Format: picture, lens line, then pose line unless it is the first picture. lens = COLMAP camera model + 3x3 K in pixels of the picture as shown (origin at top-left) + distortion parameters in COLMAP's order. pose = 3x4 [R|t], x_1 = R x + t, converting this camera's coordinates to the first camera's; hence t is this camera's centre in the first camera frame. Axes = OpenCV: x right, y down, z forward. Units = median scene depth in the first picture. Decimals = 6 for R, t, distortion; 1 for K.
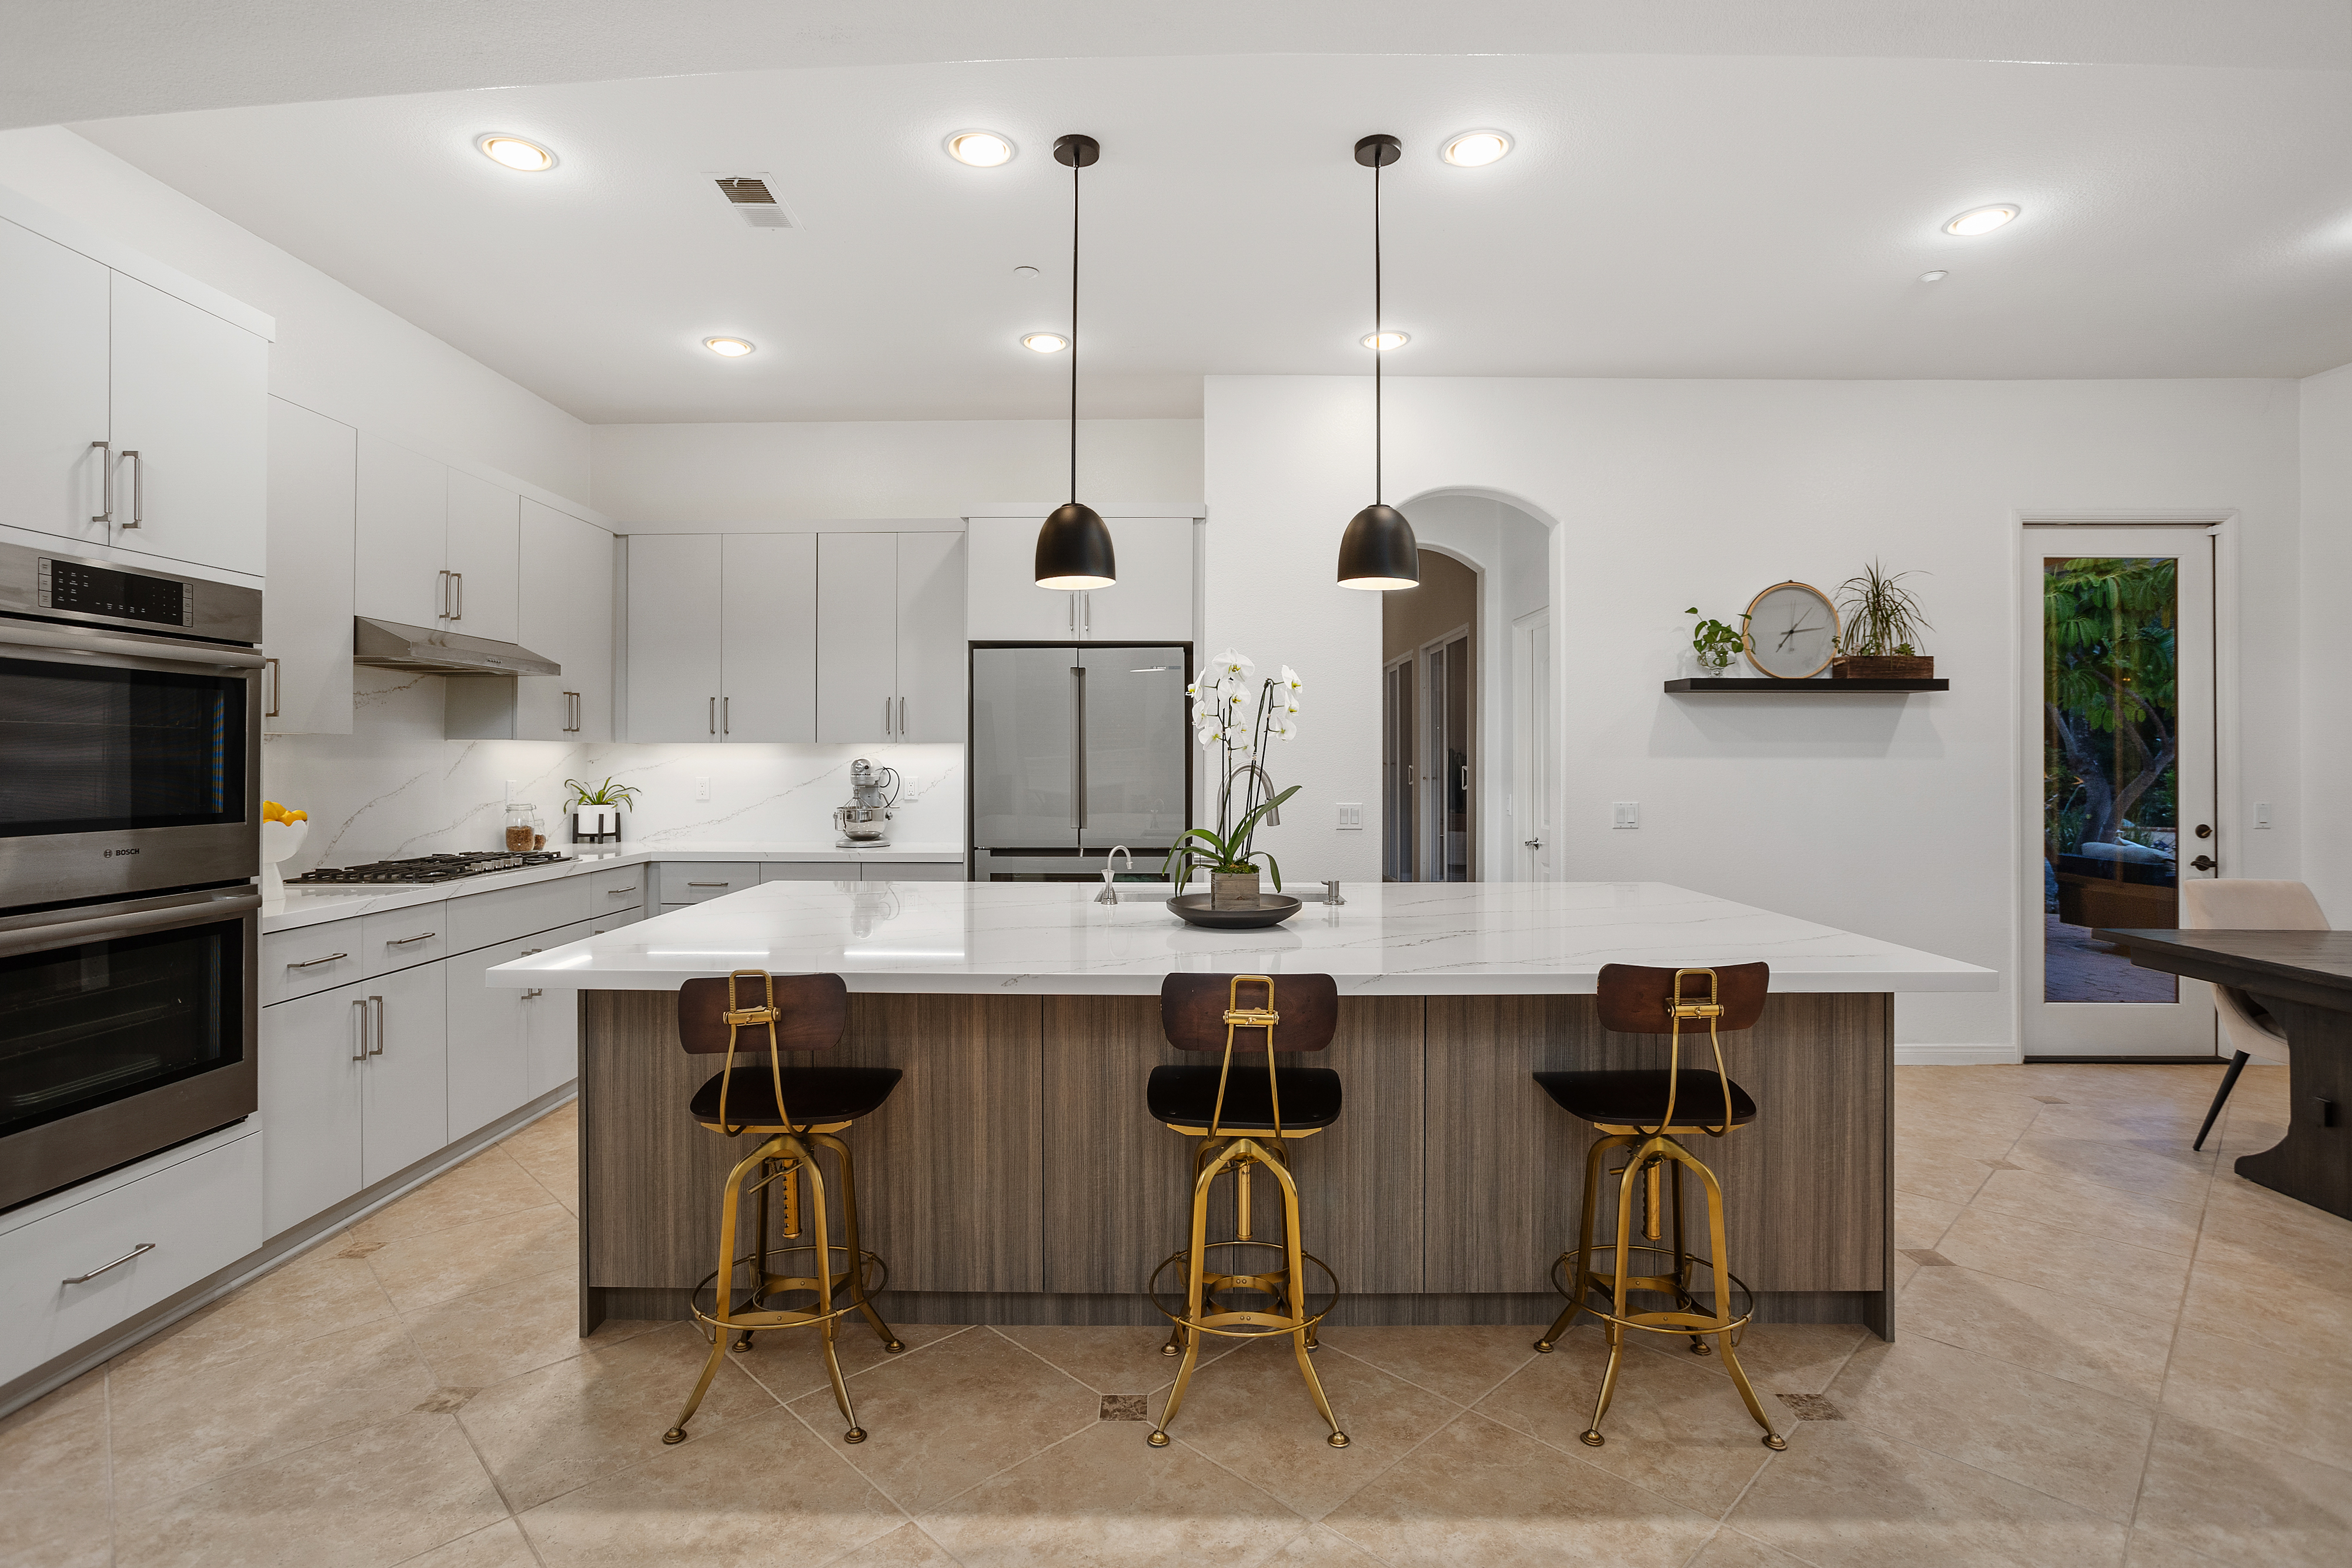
lens RADIAL K [[1137.6, 0, 1166.9], [0, 1137.6, 769.6], [0, 0, 1]] dist [-0.045711, 0.028930]
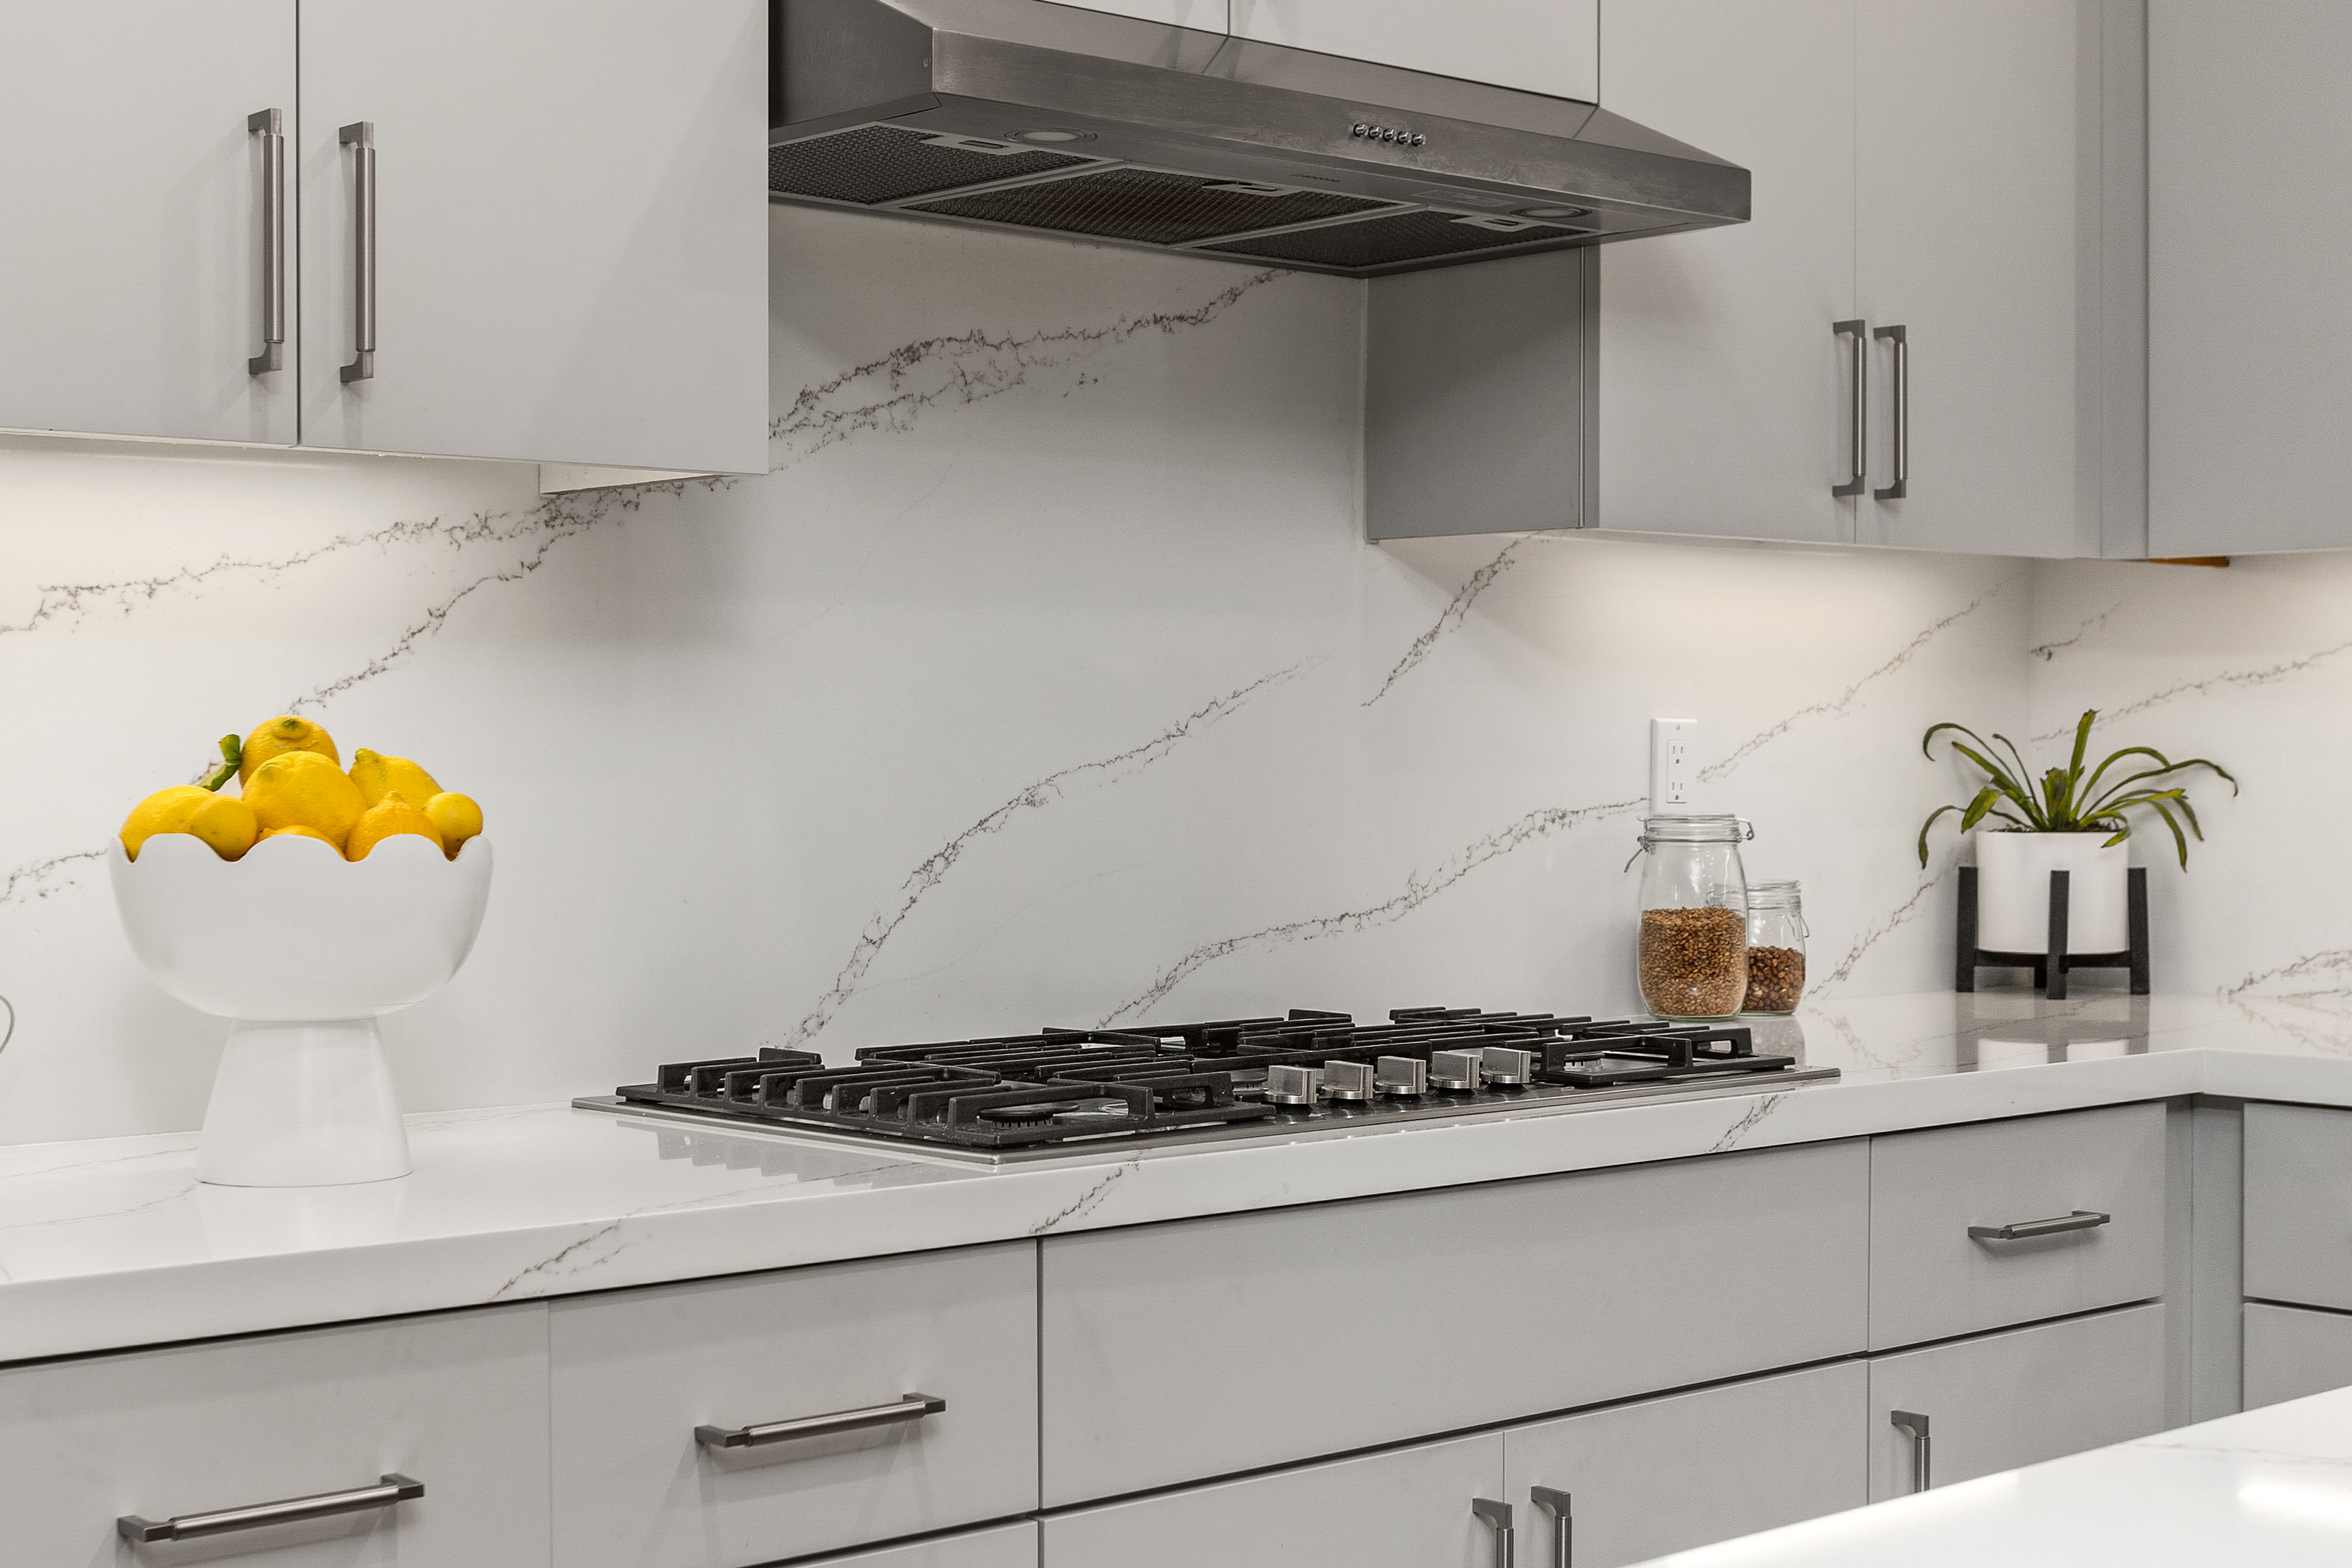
lens RADIAL K [[3351.5, 0, 1176.0], [0, 3351.5, 784.0], [0, 0, 1]] dist [0.055307, 0.041537]
pose [[0.673525, 0.007703, -0.739124, -0.144150], [-0.004952, 0.999970, 0.005909, 0.023966], [0.739148, -0.000319, 0.673543, 0.521338]]
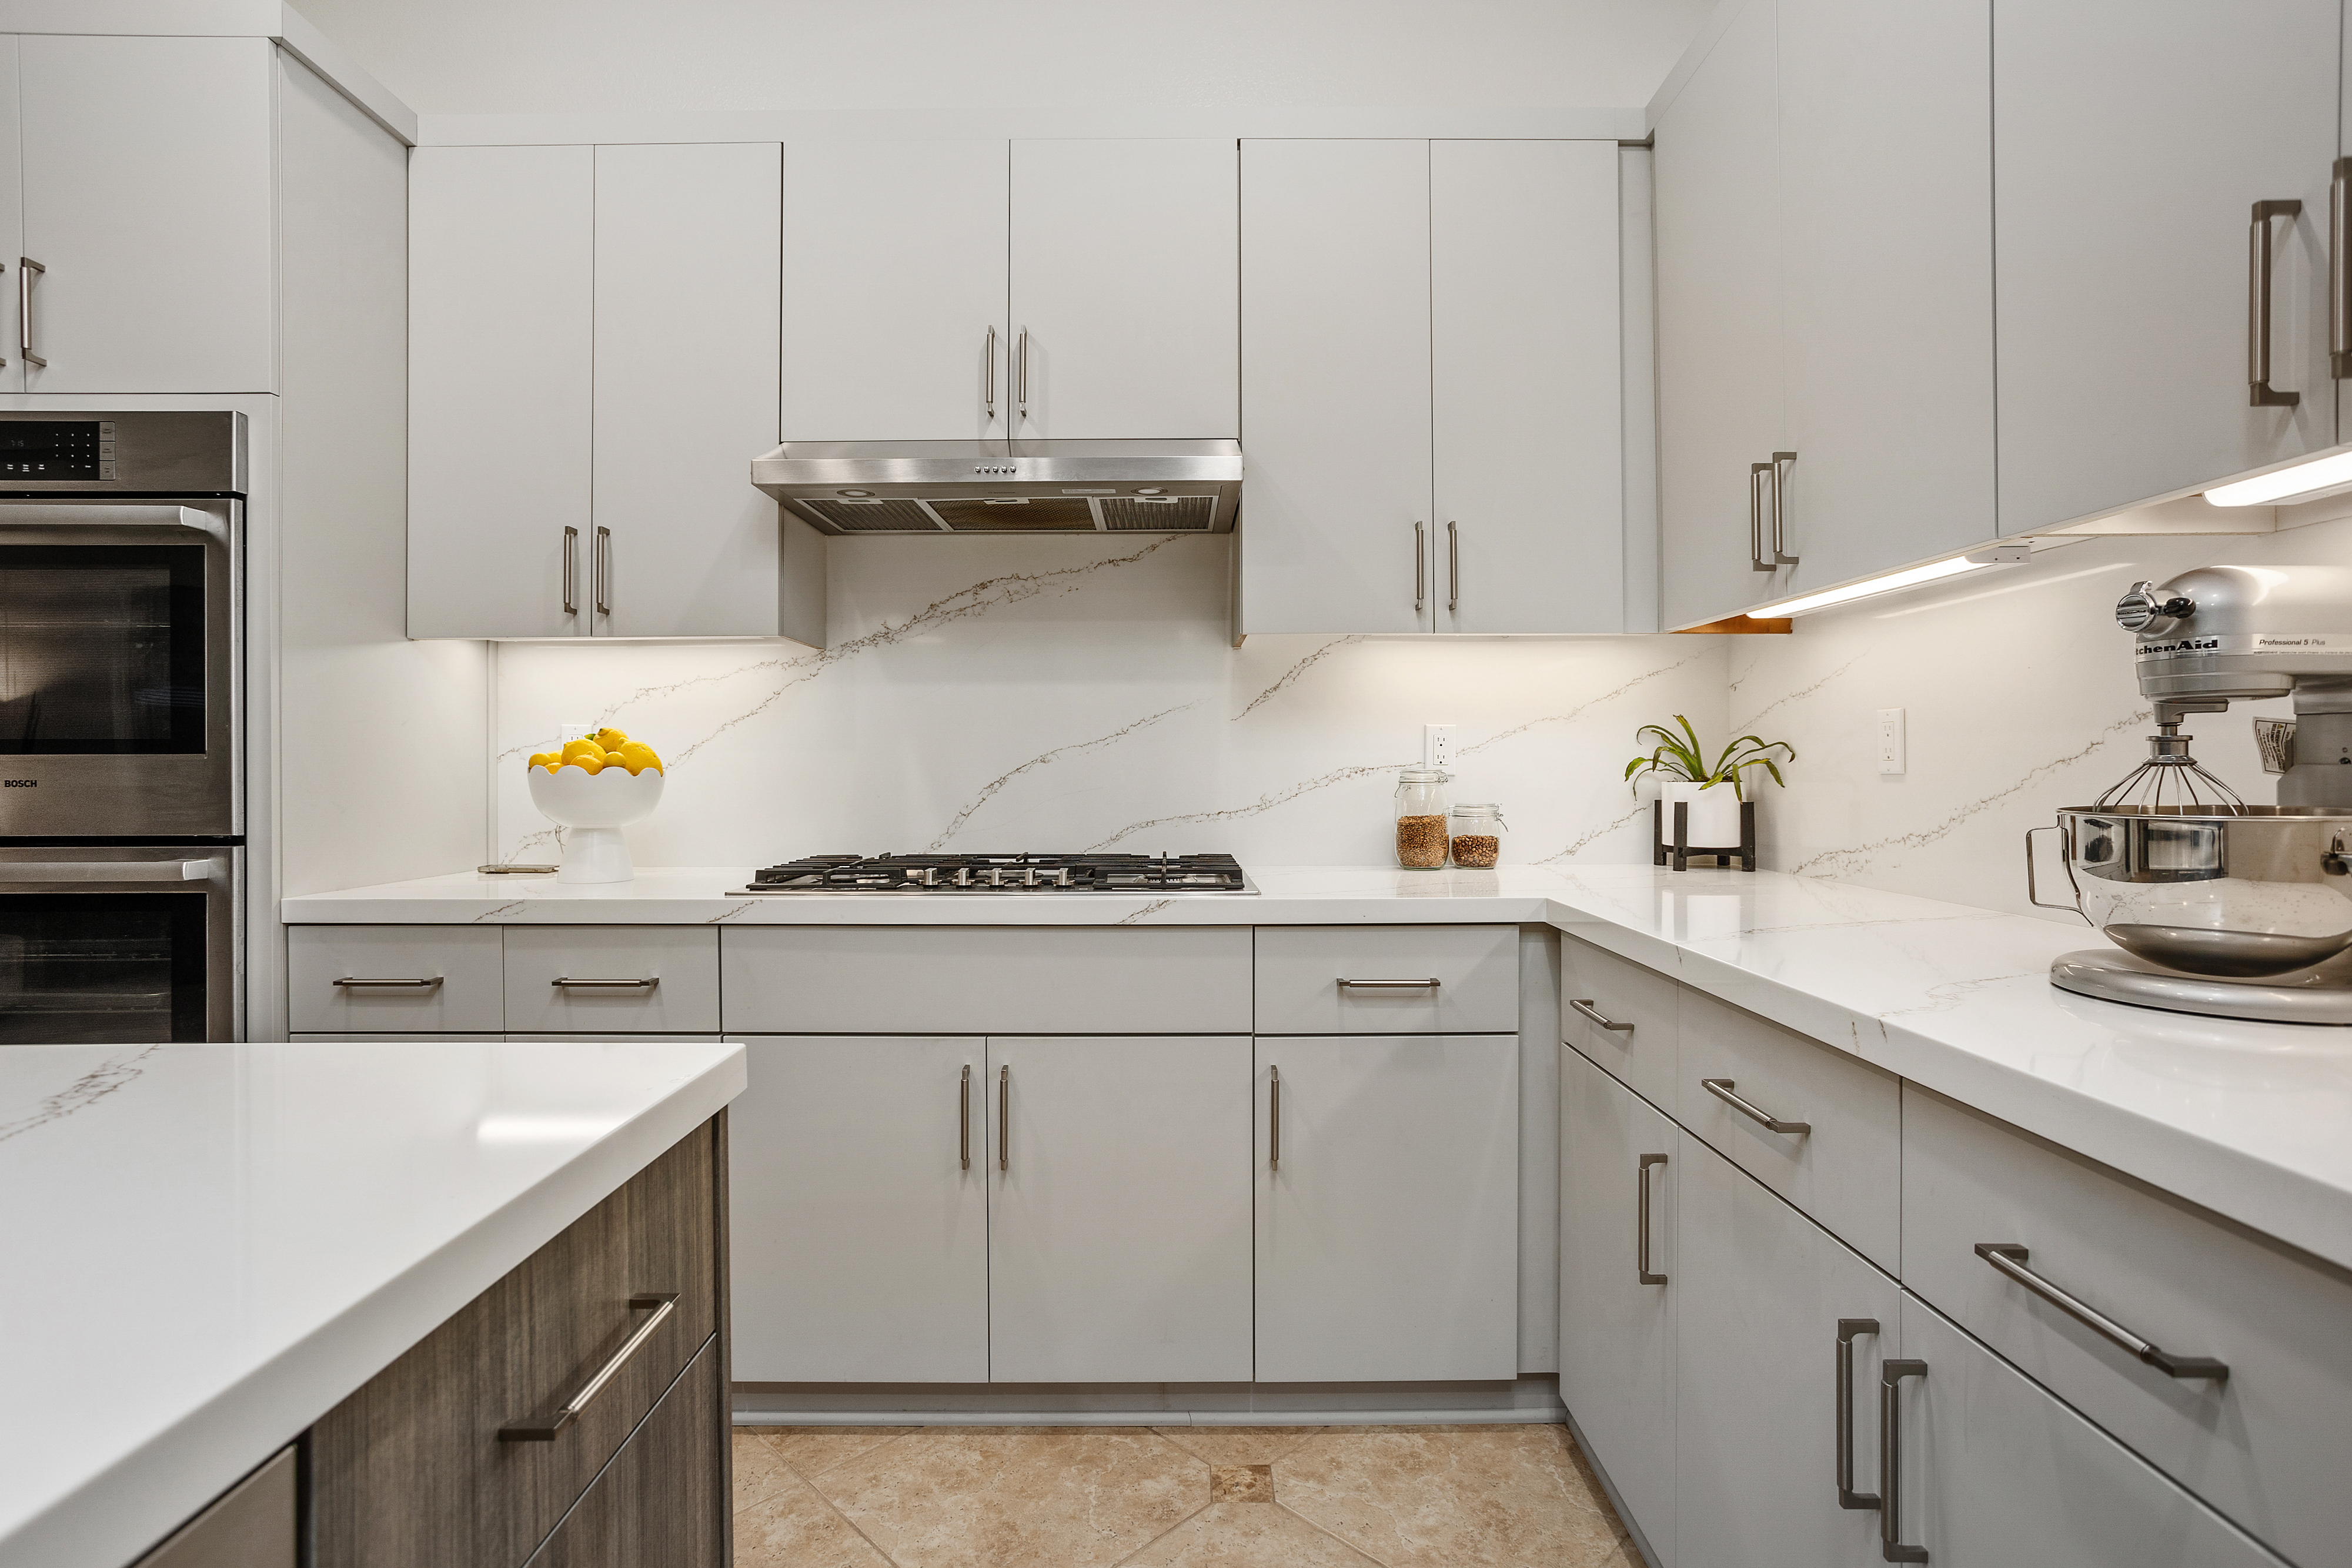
lens RADIAL K [[1181.9, 0, 1175.1], [0, 1181.9, 757.0], [0, 0, 1]] dist [-0.004944, -0.000409]
pose [[0.019659, -0.003003, -0.999802, -0.064312], [-0.003969, 0.999987, -0.003081, 0.031845], [0.999799, 0.004029, 0.019647, 1.053848]]
